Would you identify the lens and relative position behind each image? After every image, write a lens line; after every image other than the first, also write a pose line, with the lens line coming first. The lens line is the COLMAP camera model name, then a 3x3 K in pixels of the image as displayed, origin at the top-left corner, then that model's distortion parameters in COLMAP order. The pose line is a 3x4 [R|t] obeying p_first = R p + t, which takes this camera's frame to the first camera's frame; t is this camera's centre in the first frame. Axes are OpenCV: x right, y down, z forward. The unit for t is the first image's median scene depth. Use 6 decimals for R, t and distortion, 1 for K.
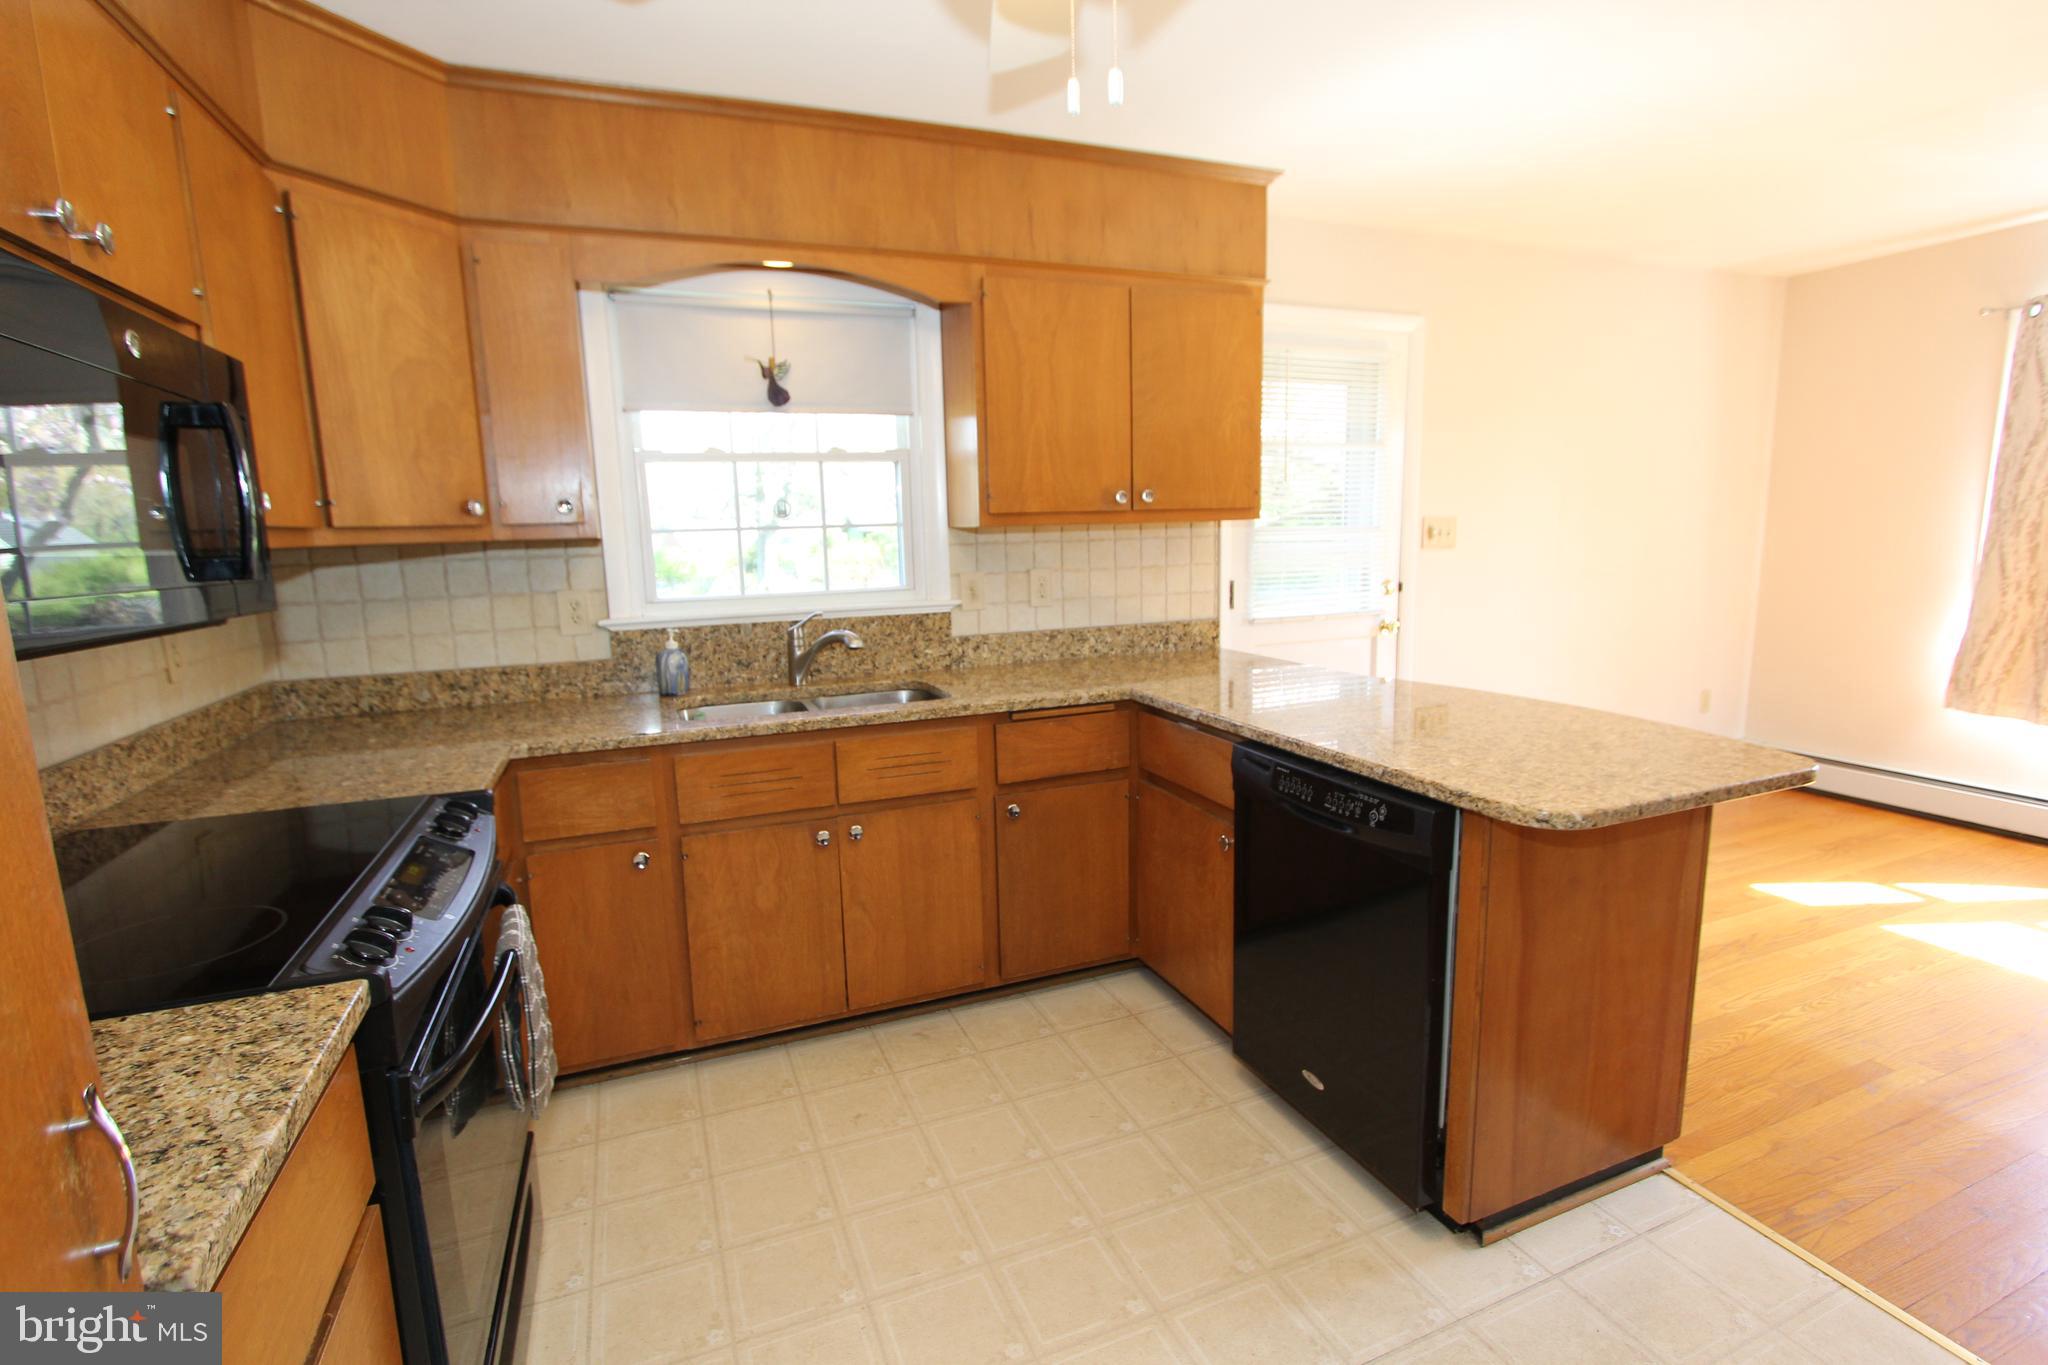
lens RADIAL K [[945.1, 0, 1017.2], [0, 945.1, 677.7], [0, 0, 1]] dist [-0.021399, 0.000927]
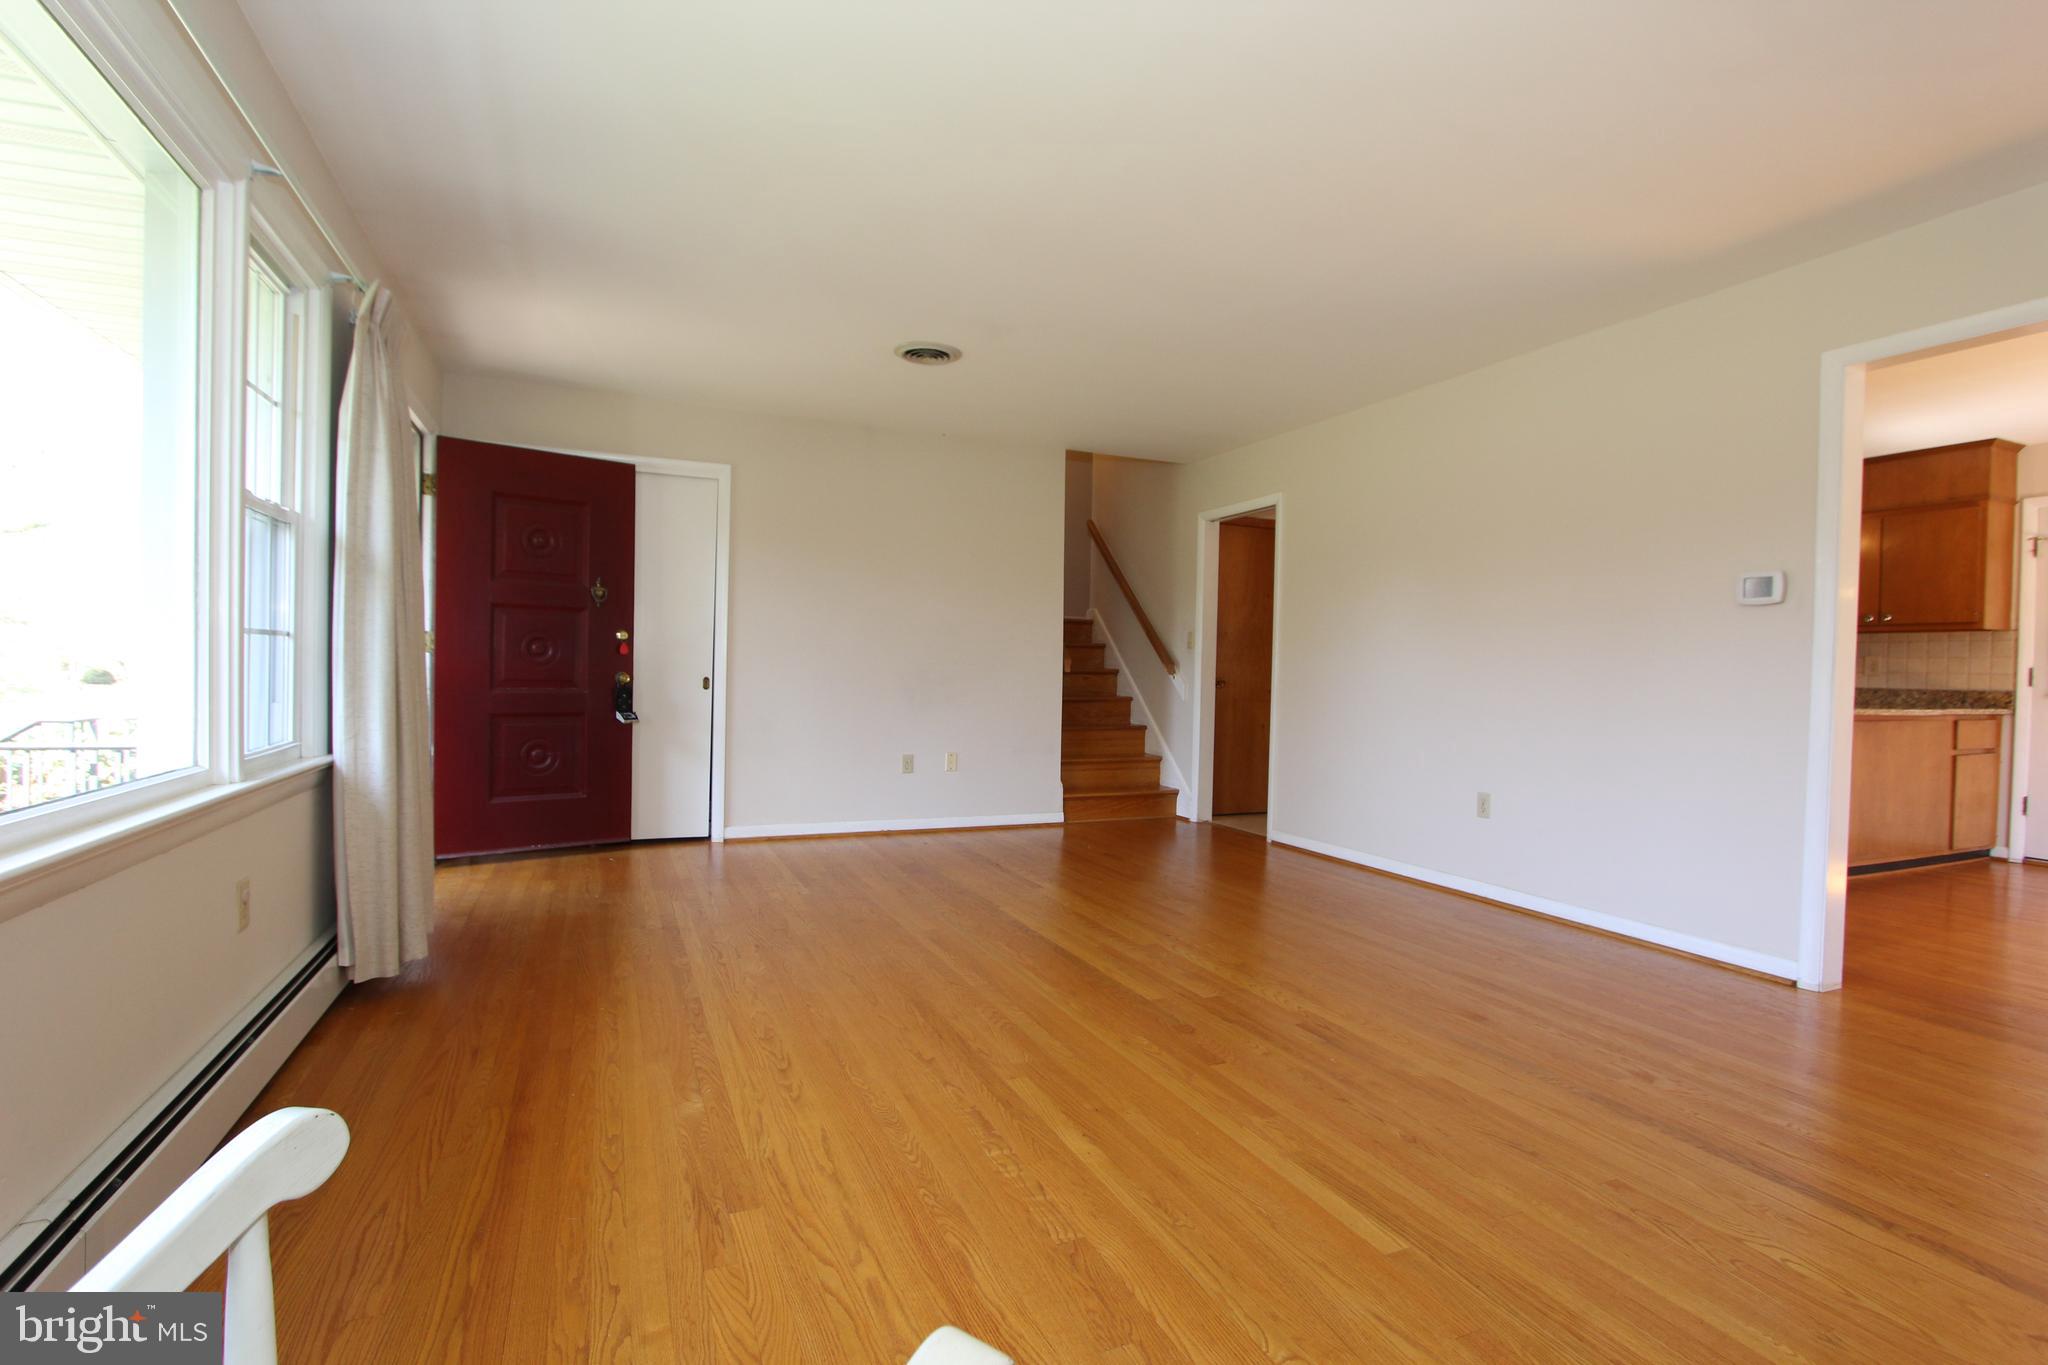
lens RADIAL K [[979.0, 0, 1020.2], [0, 979.0, 688.9], [0, 0, 1]] dist [-0.025070, 0.006274]
pose [[0.041084, 0.048461, -0.997980, 1.939706], [-0.171741, 0.984300, 0.040727, 0.170396], [0.984285, 0.169721, 0.048762, -0.788448]]
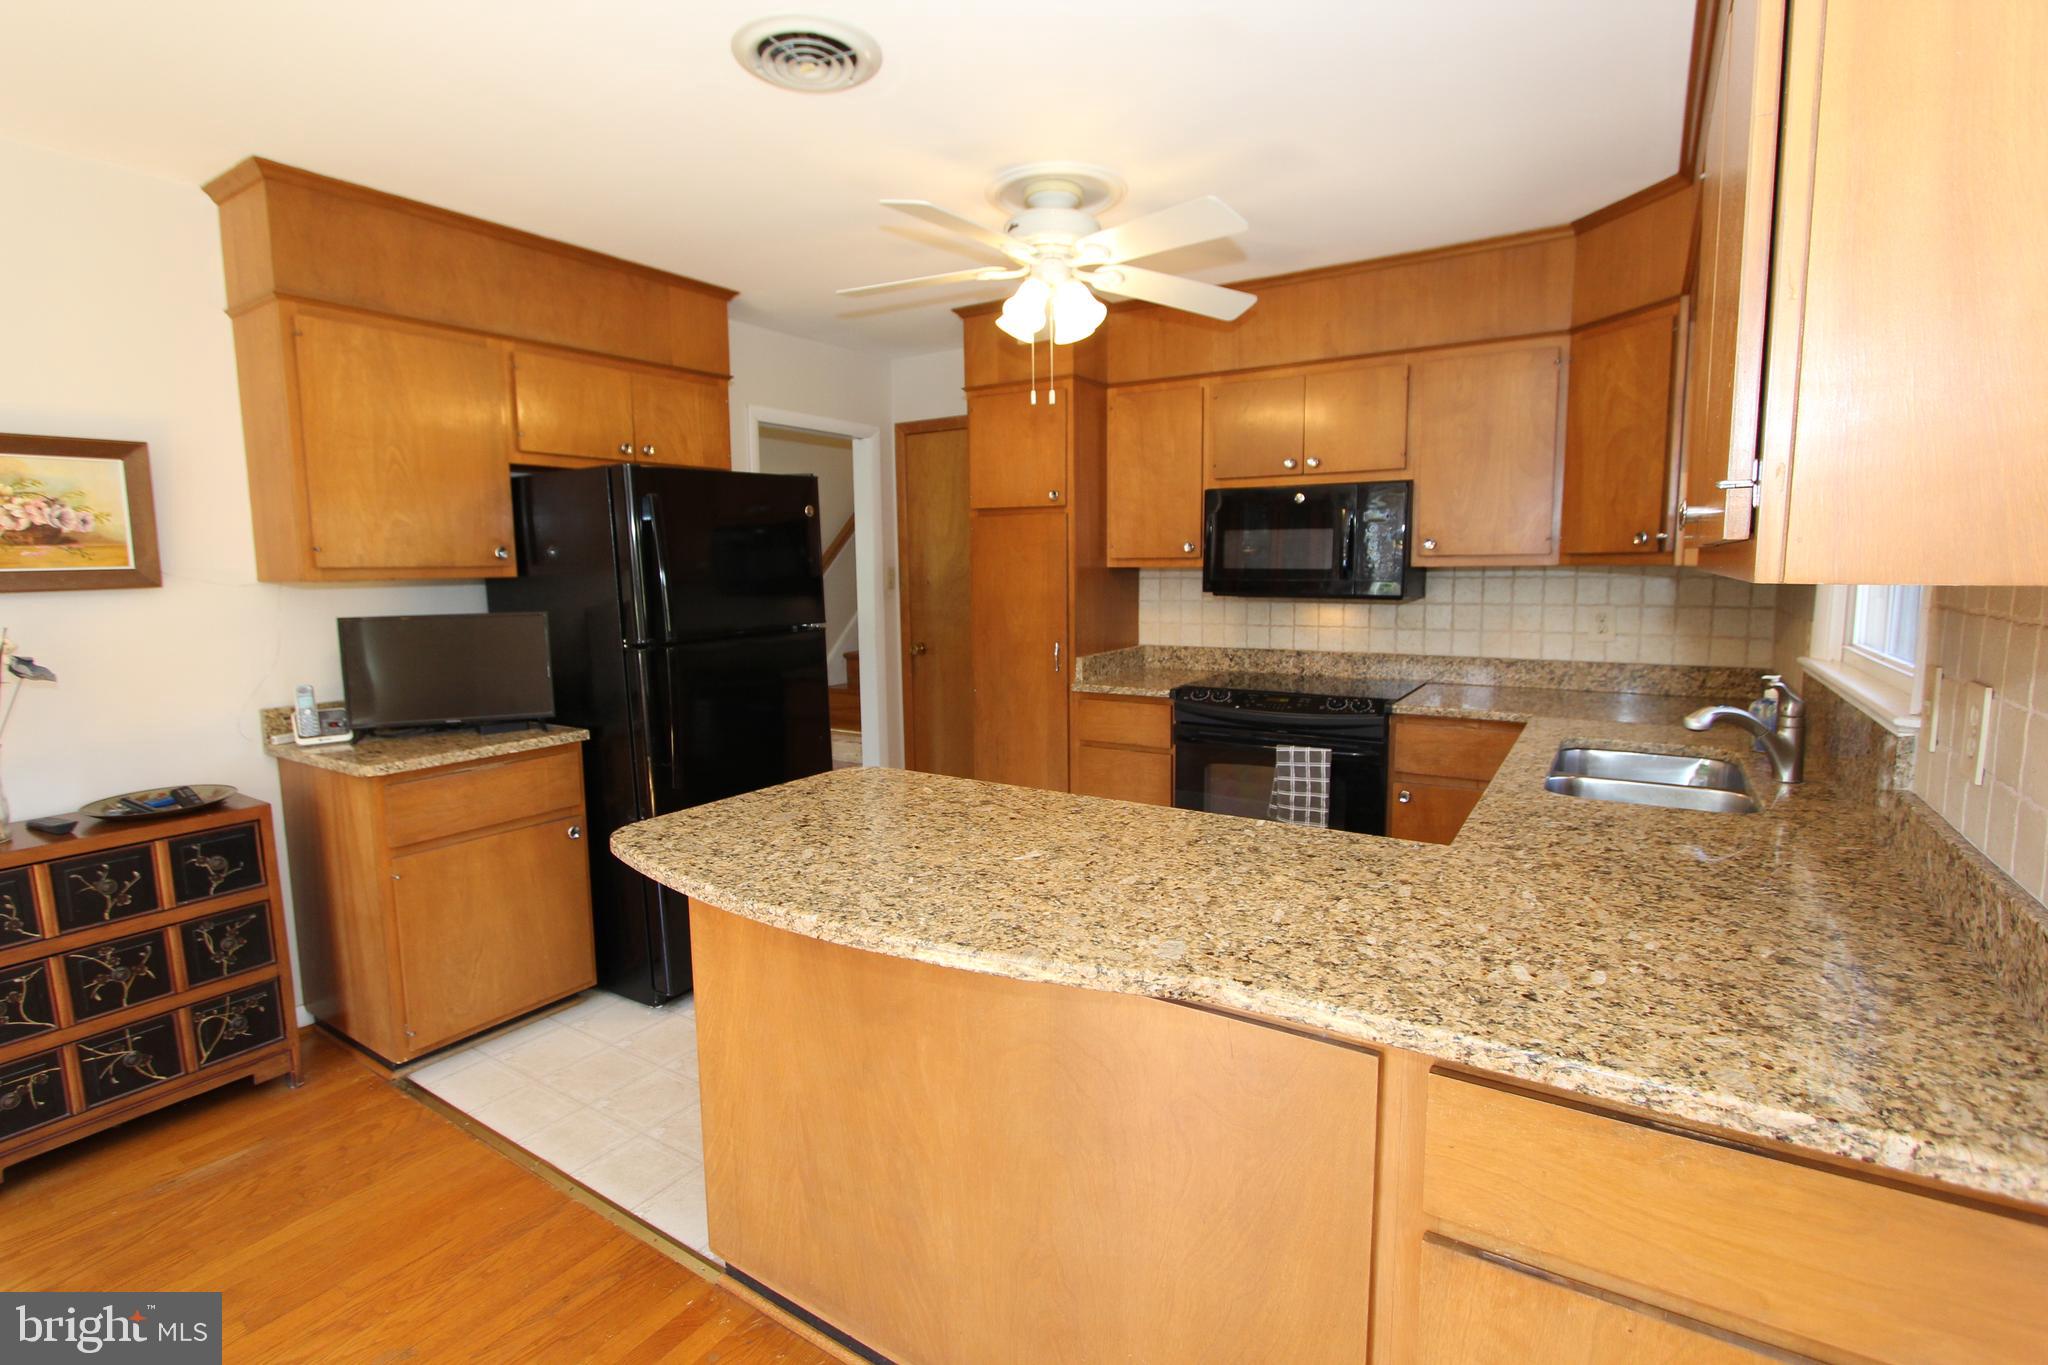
lens RADIAL K [[948.5, 0, 1019.8], [0, 948.5, 678.5], [0, 0, 1]] dist [-0.022485, 0.004812]
pose [[-0.813911, 0.107877, -0.570886, 0.580819], [-0.055502, 0.963680, 0.261230, -0.201303], [0.578332, 0.244303, -0.778362, 1.098428]]
